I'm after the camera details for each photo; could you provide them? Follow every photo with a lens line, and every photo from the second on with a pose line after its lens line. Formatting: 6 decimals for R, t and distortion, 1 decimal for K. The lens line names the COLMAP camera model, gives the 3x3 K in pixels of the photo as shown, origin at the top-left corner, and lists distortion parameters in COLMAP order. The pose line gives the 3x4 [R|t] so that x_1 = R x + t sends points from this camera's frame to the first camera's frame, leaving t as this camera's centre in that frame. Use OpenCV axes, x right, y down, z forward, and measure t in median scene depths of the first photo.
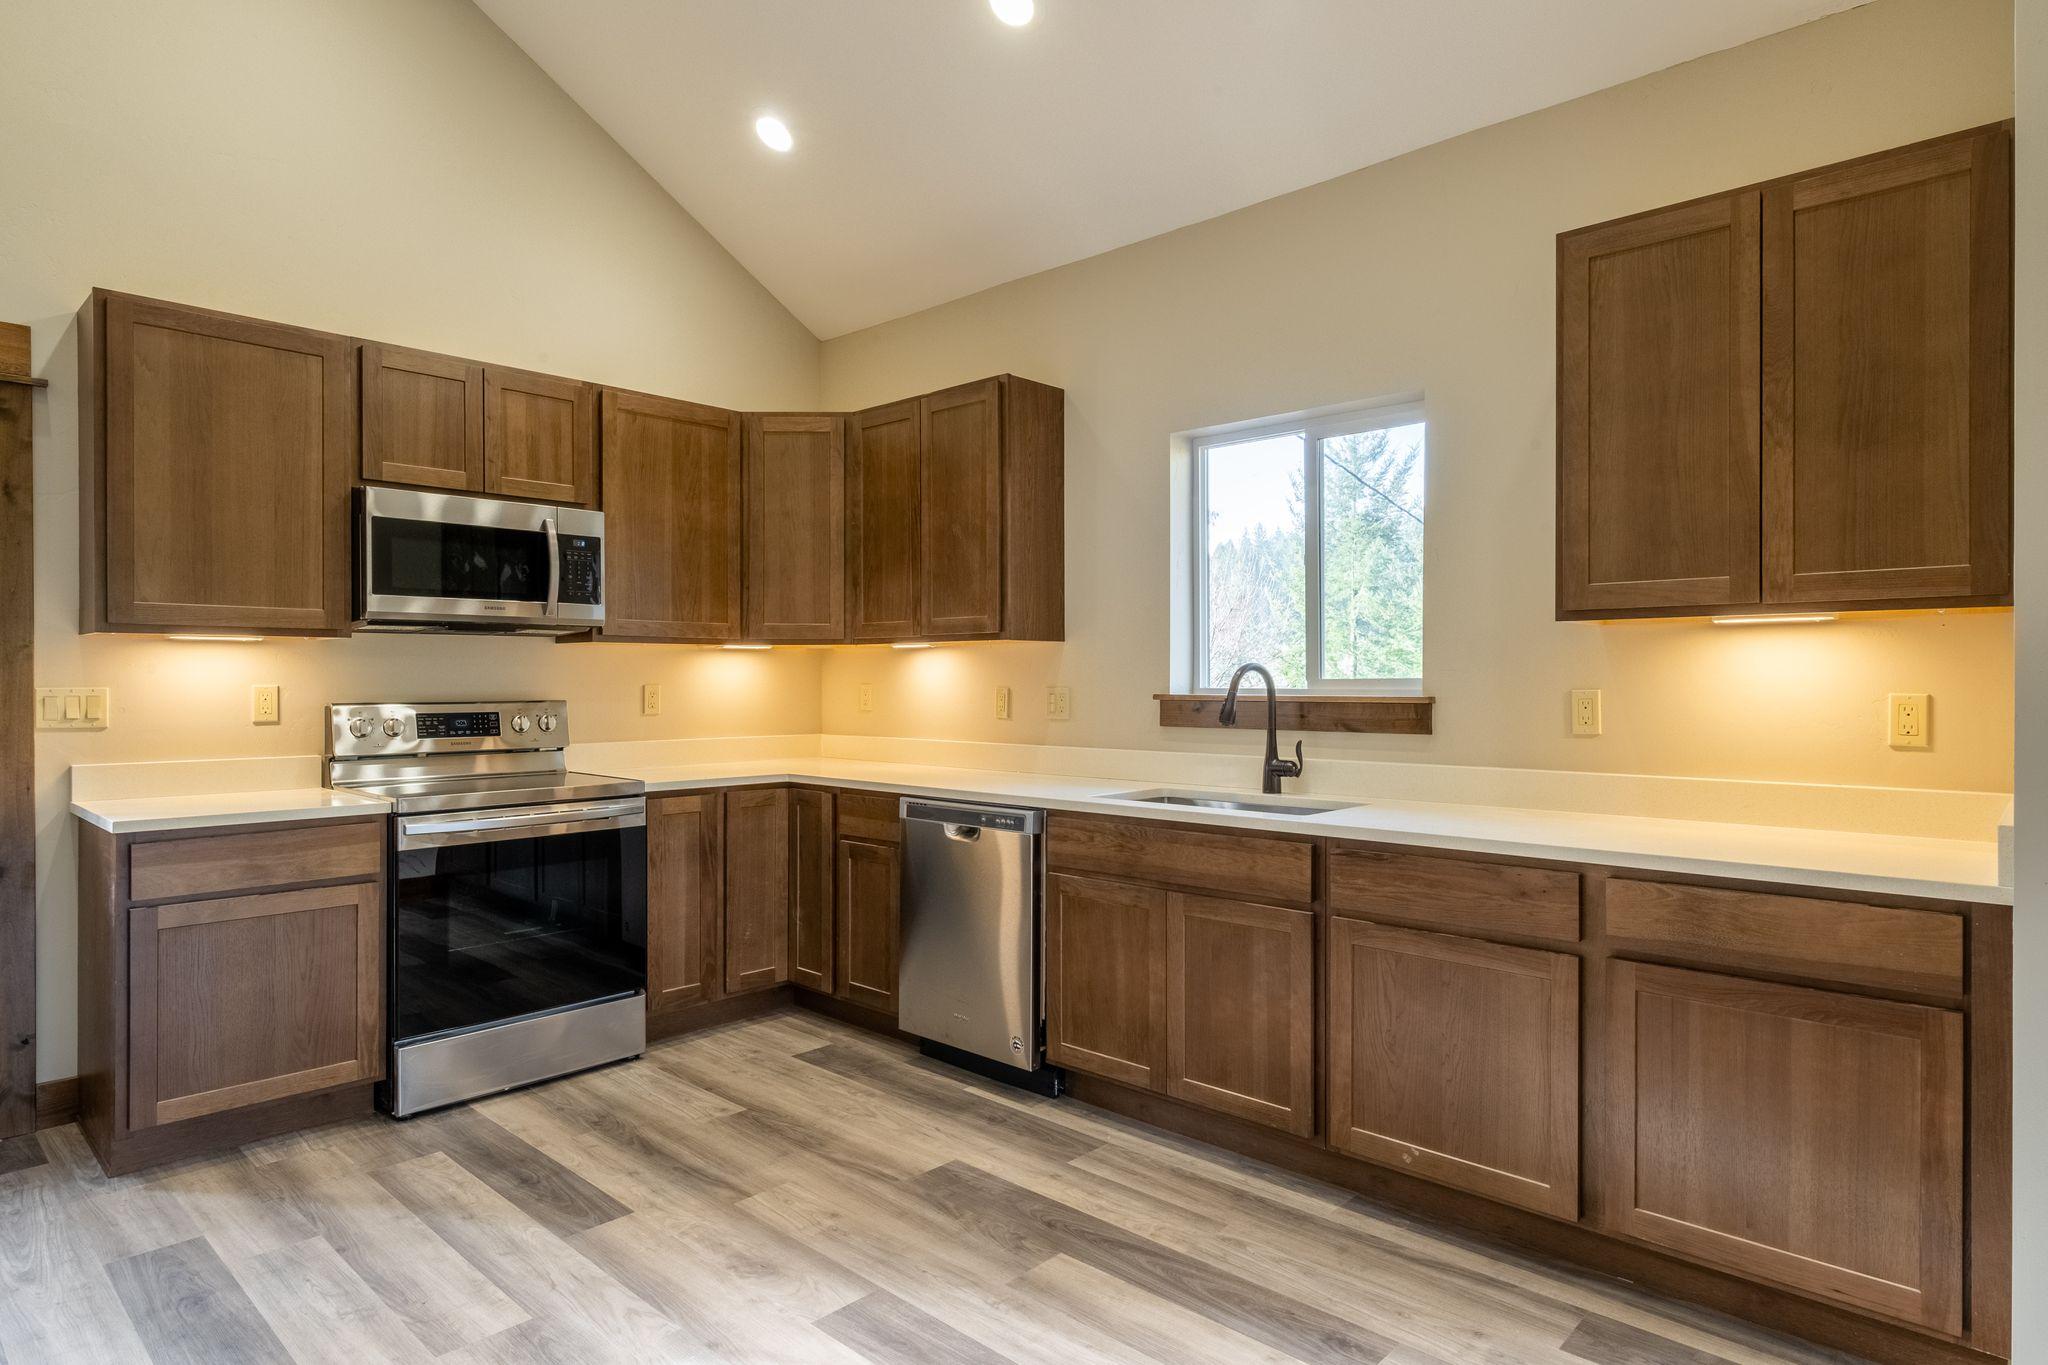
lens RADIAL K [[1142.3, 0, 1024.0], [0, 1142.3, 682.5], [0, 0, 1]] dist [0.004137, -0.001393]
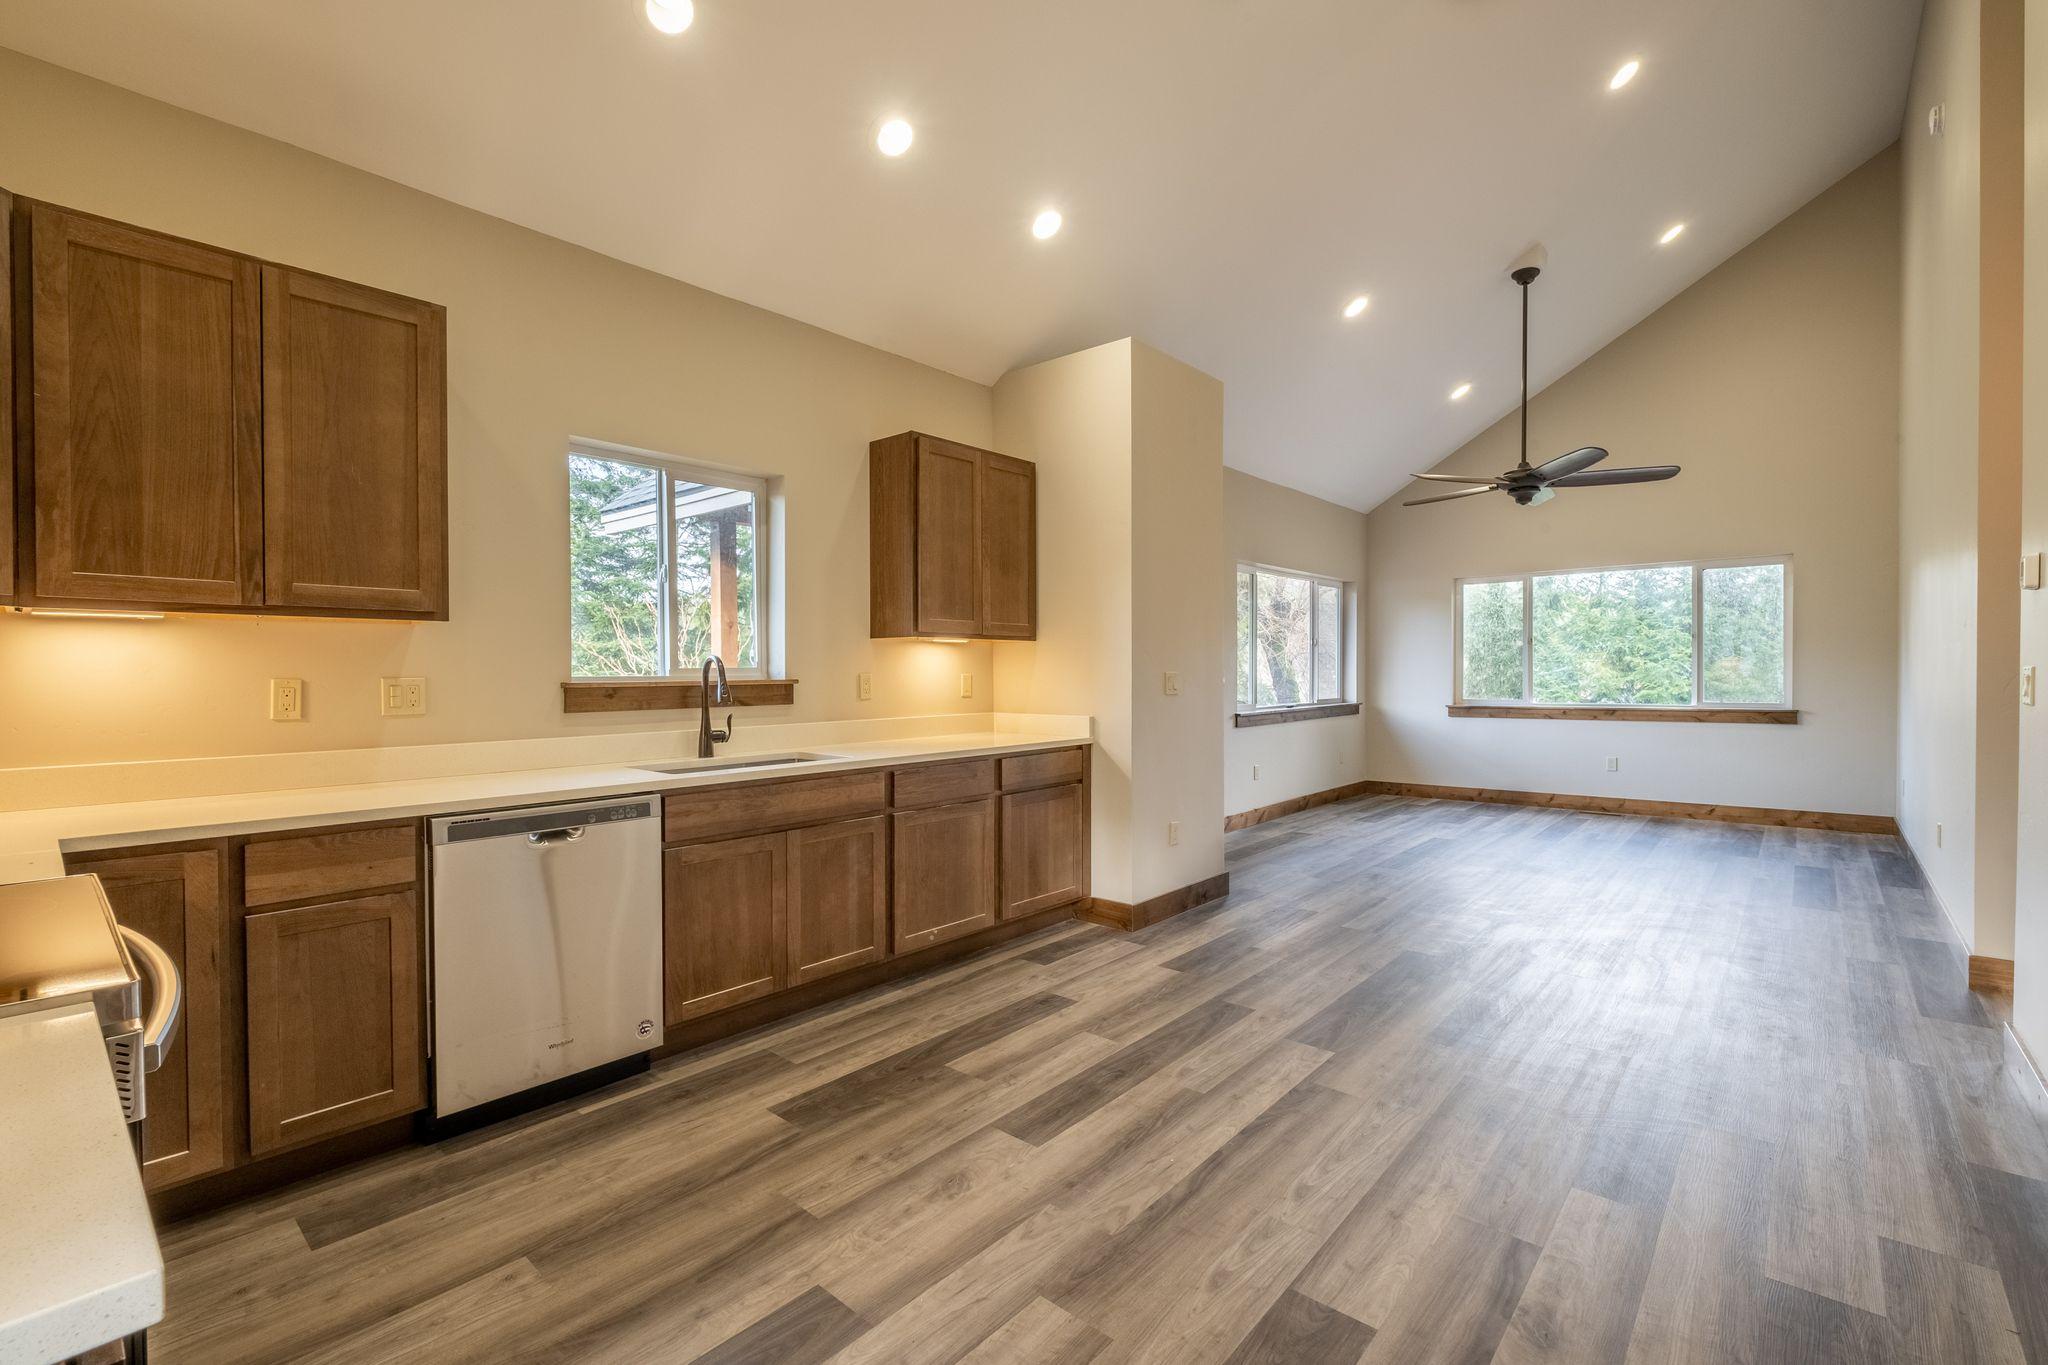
lens RADIAL K [[892.9, 0, 1024.0], [0, 892.9, 682.5], [0, 0, 1]] dist [0.008580, -0.006625]
pose [[-0.029082, -0.012262, 0.999502, -0.851539], [0.007529, 0.999894, 0.012485, 0.003717], [-0.999549, 0.007888, -0.028986, 0.726680]]
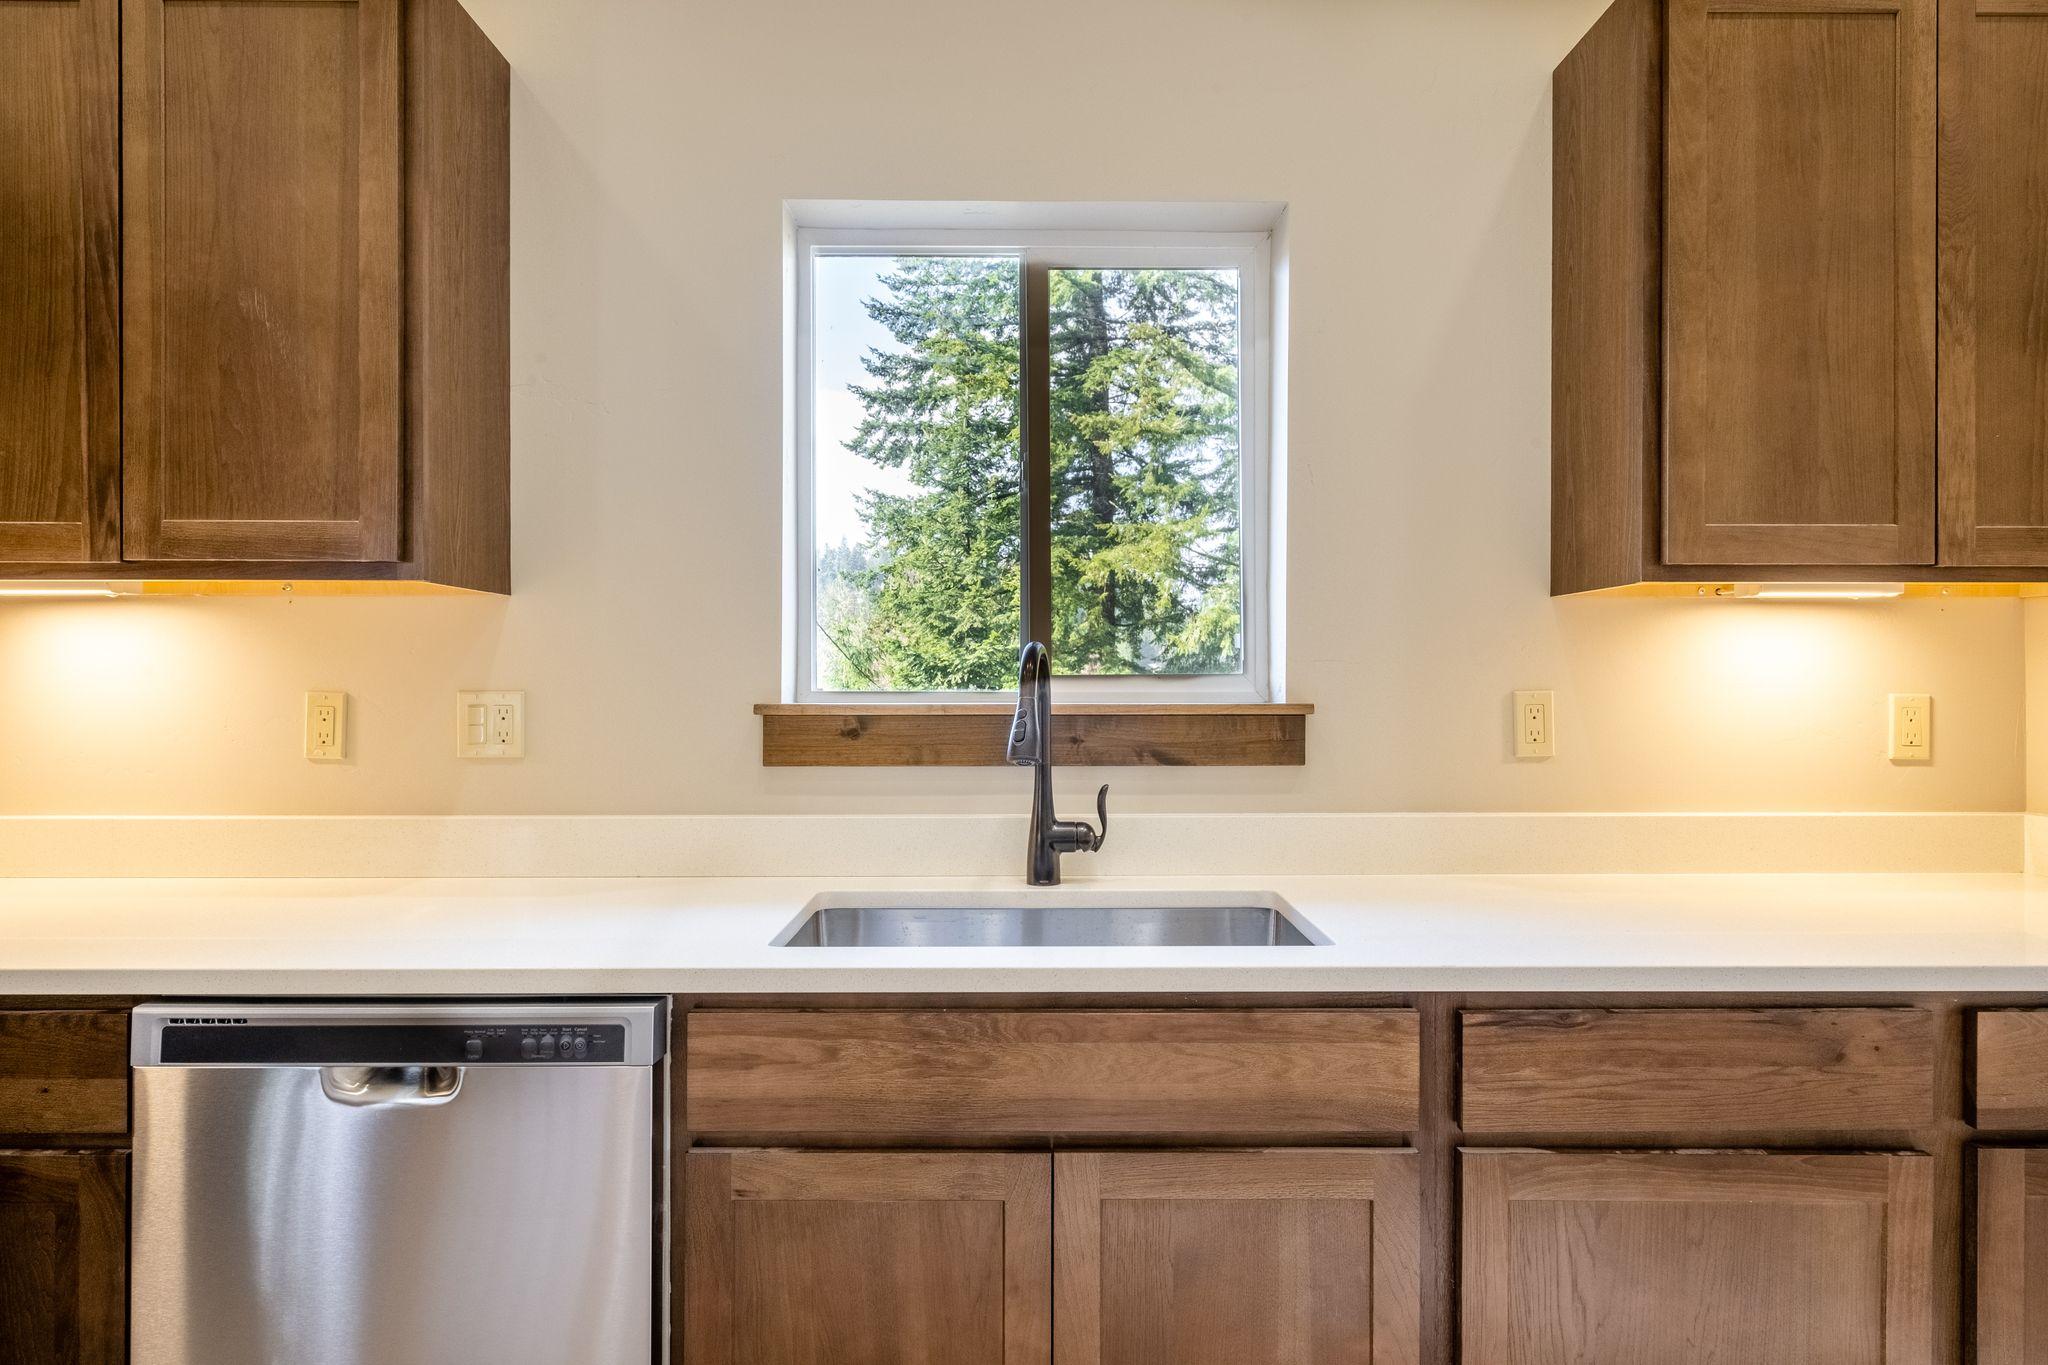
lens RADIAL K [[1142.3, 0, 1024.0], [0, 1142.3, 682.5], [0, 0, 1]] dist [0.004137, -0.001393]
pose [[0.724719, 0.000924, 0.689044, -0.179125], [0.000707, 0.999998, -0.002086, 0.002212], [-0.689044, 0.001999, 0.724716, 0.658201]]
